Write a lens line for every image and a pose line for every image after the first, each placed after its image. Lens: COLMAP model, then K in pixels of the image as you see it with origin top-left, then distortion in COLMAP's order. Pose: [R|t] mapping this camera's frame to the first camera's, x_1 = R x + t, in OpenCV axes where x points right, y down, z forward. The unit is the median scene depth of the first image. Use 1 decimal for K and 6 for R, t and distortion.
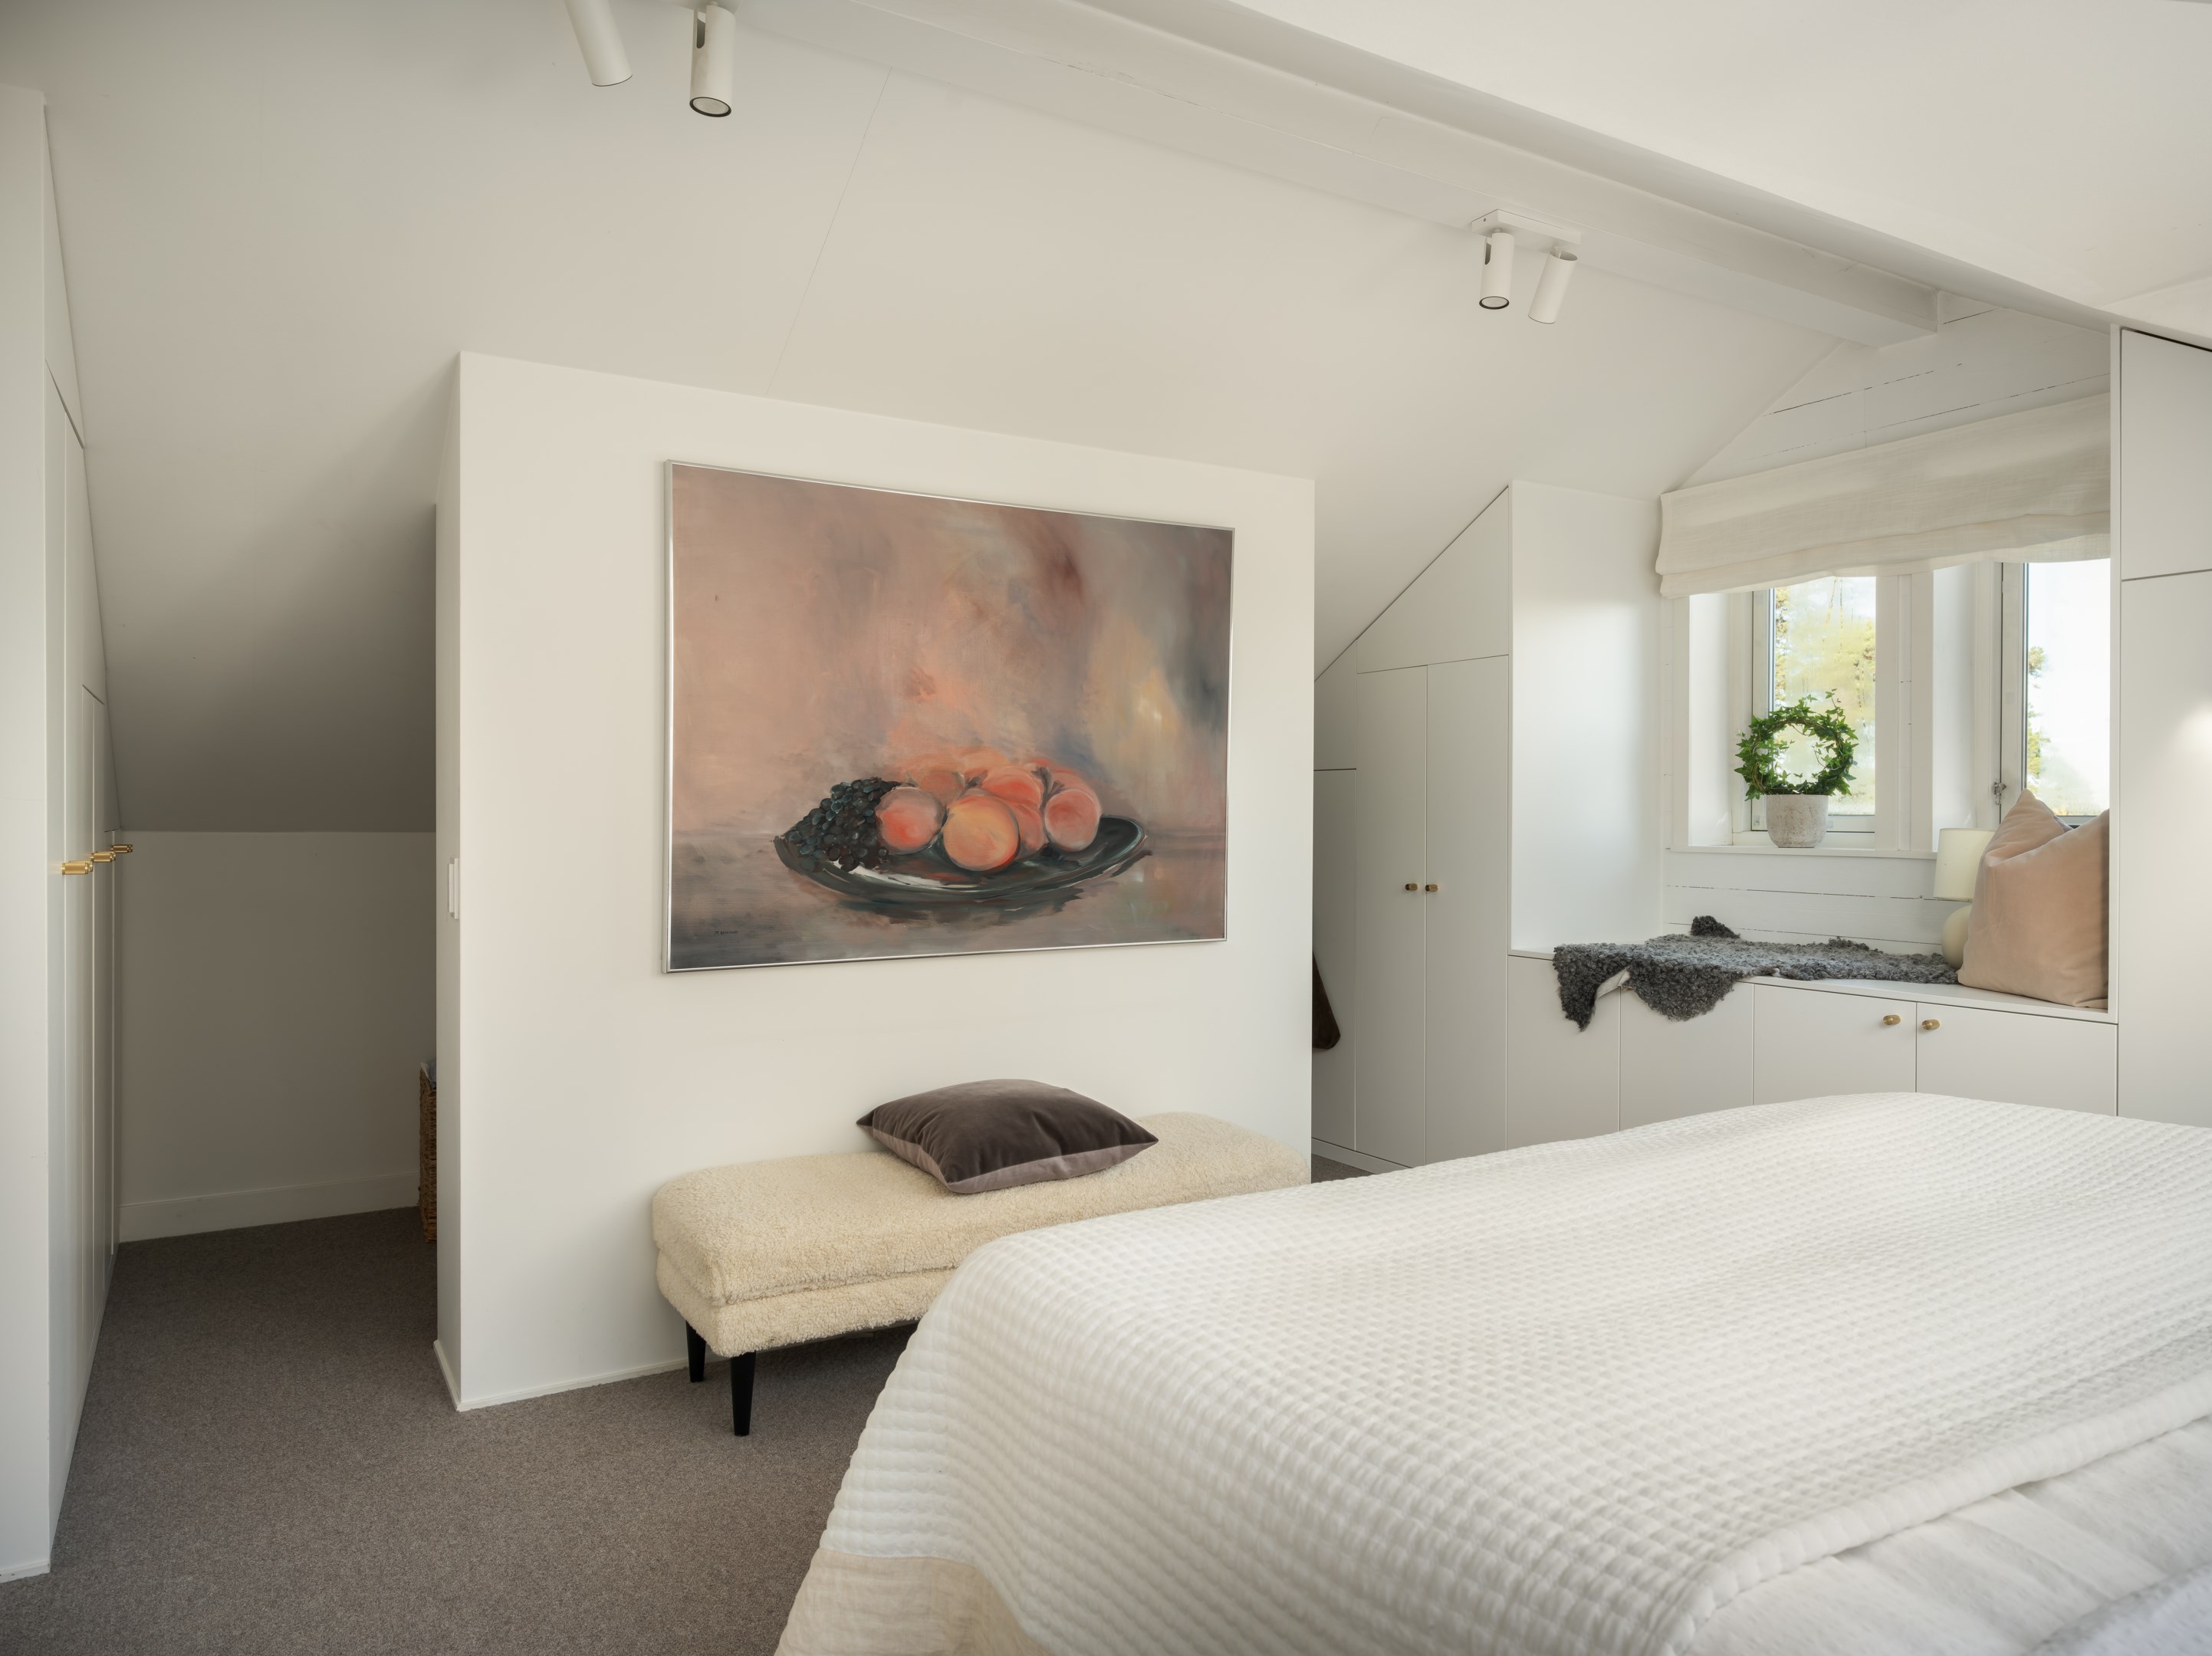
lens RADIAL K [[1448.7, 0, 1097.6], [0, 1448.7, 817.8], [0, 0, 1]] dist [-0.002963, -0.000931]
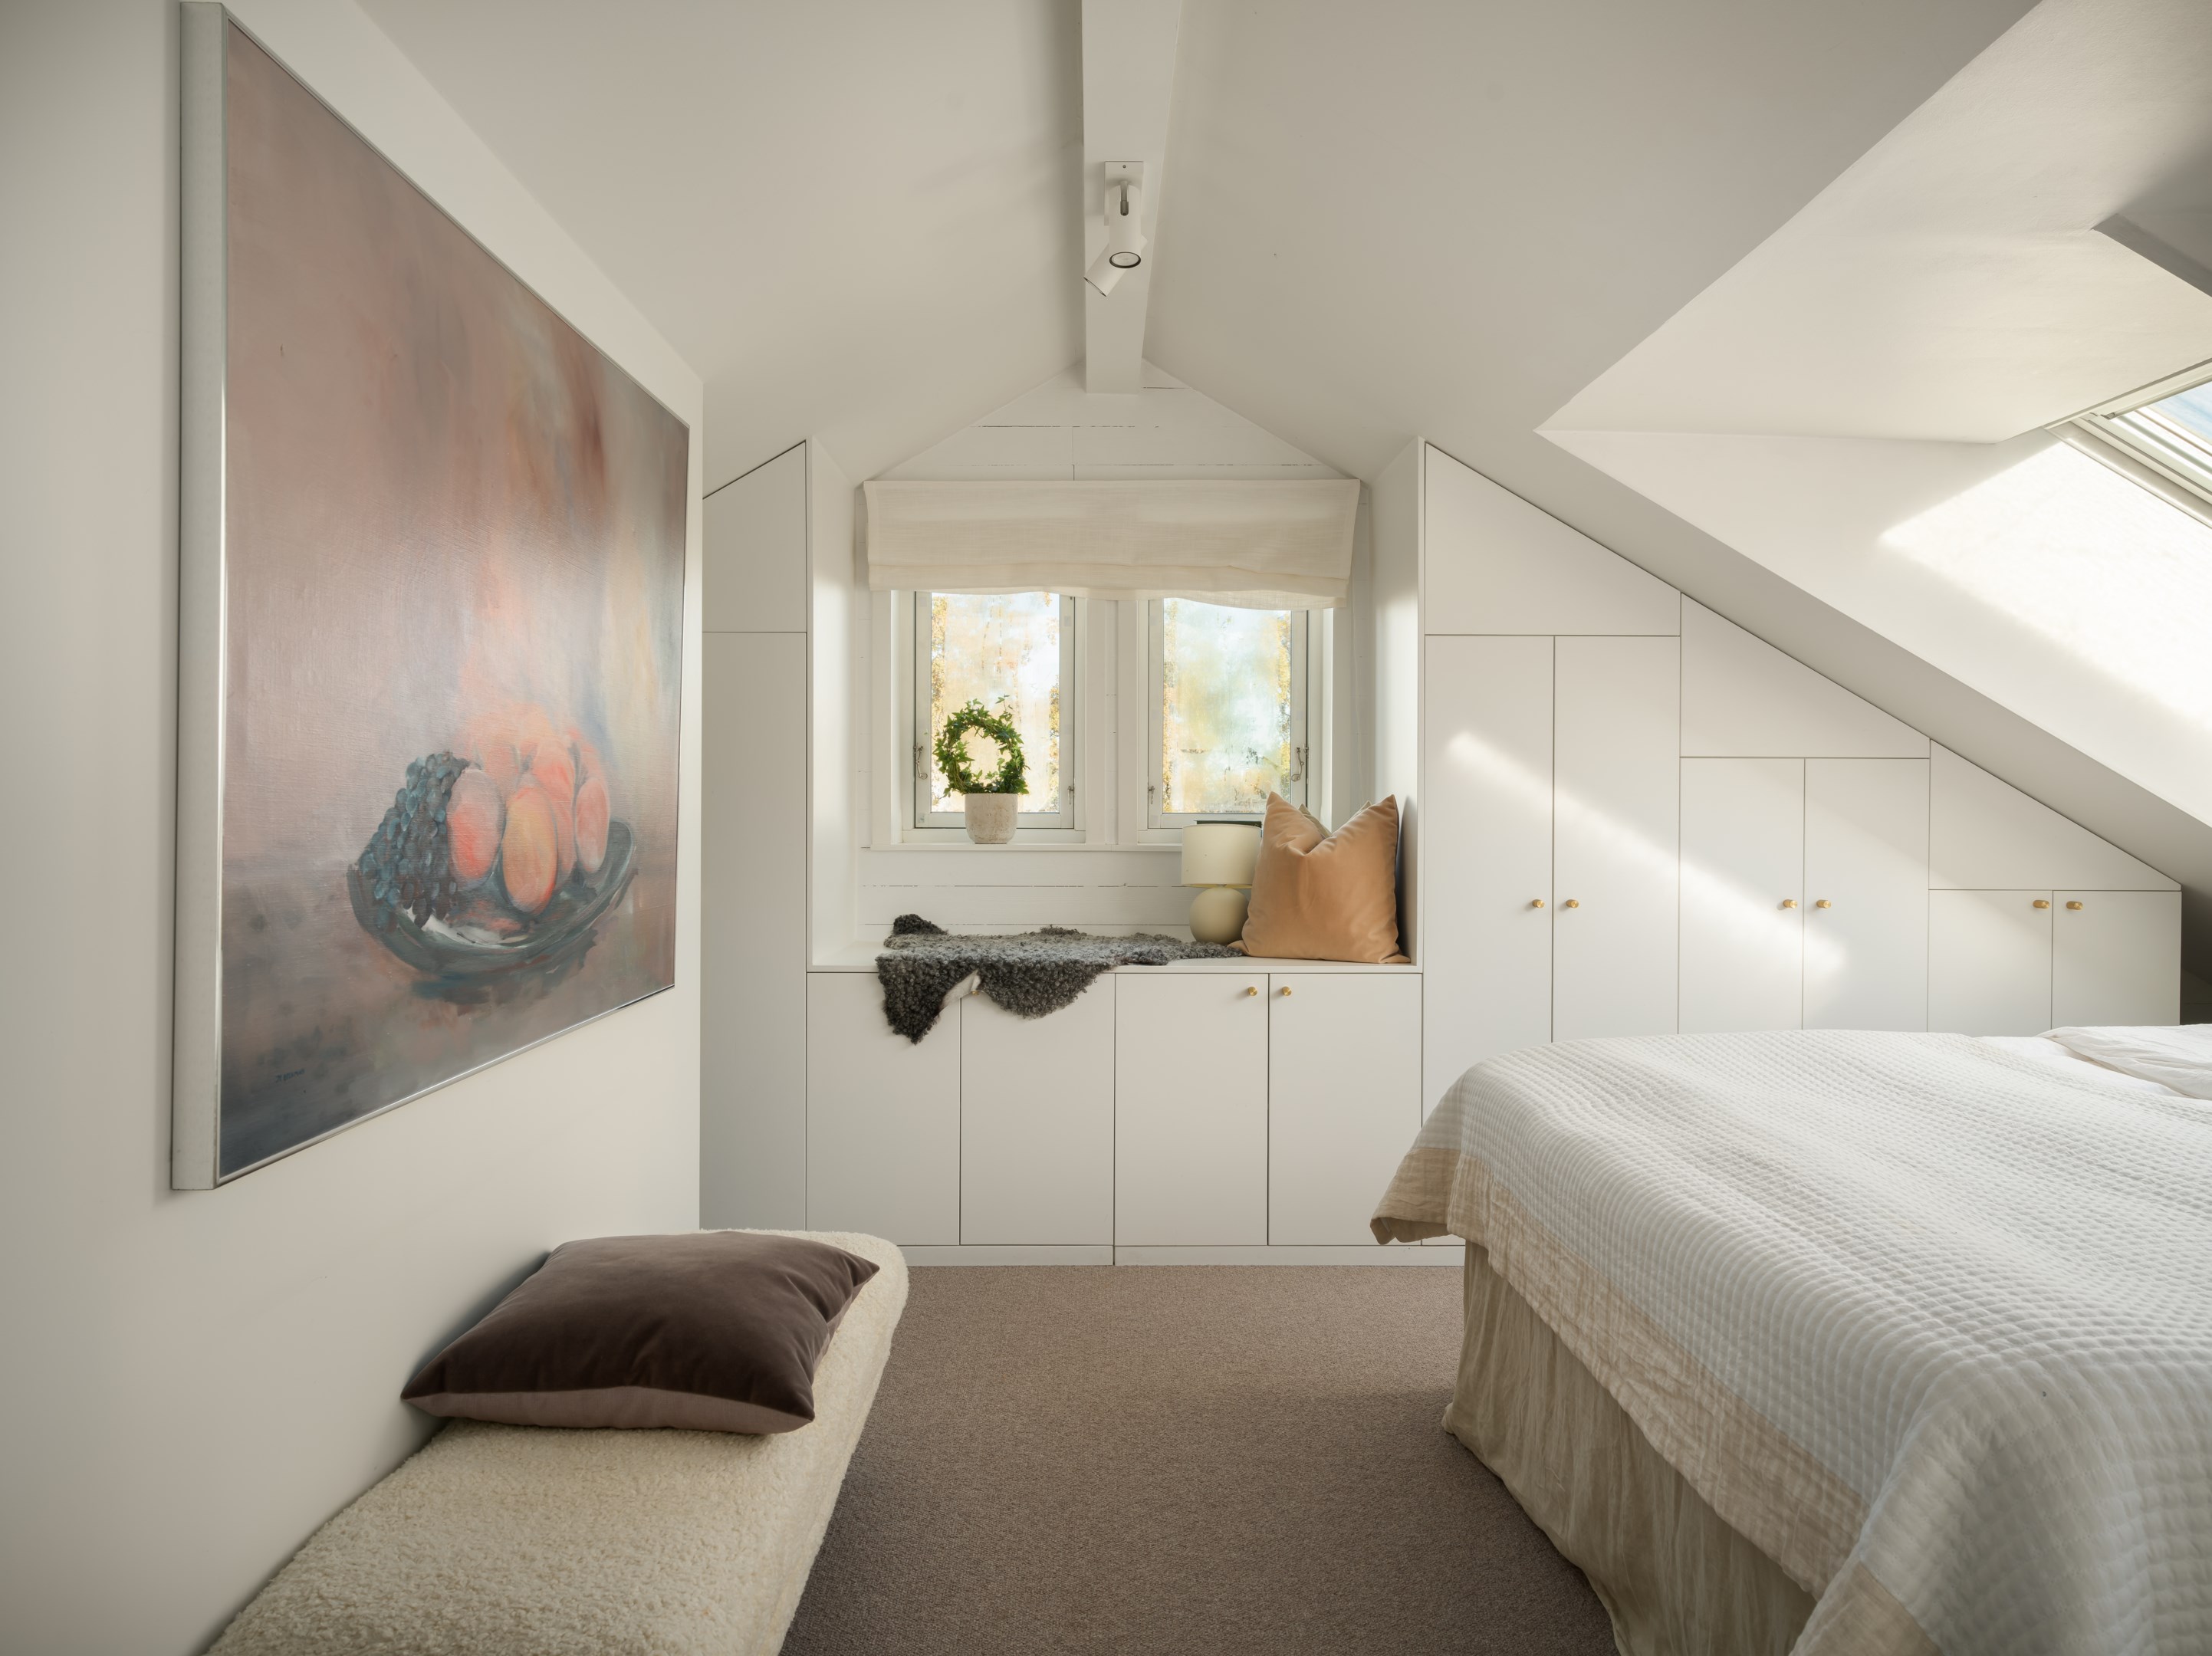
lens RADIAL K [[1448.7, 0, 1097.6], [0, 1448.7, 817.8], [0, 0, 1]] dist [-0.002963, -0.000931]
pose [[0.504367, -0.006022, 0.863468, -0.456773], [0.002280, 0.999981, 0.005642, -0.004757], [-0.863486, -0.000877, 0.504371, 0.469618]]
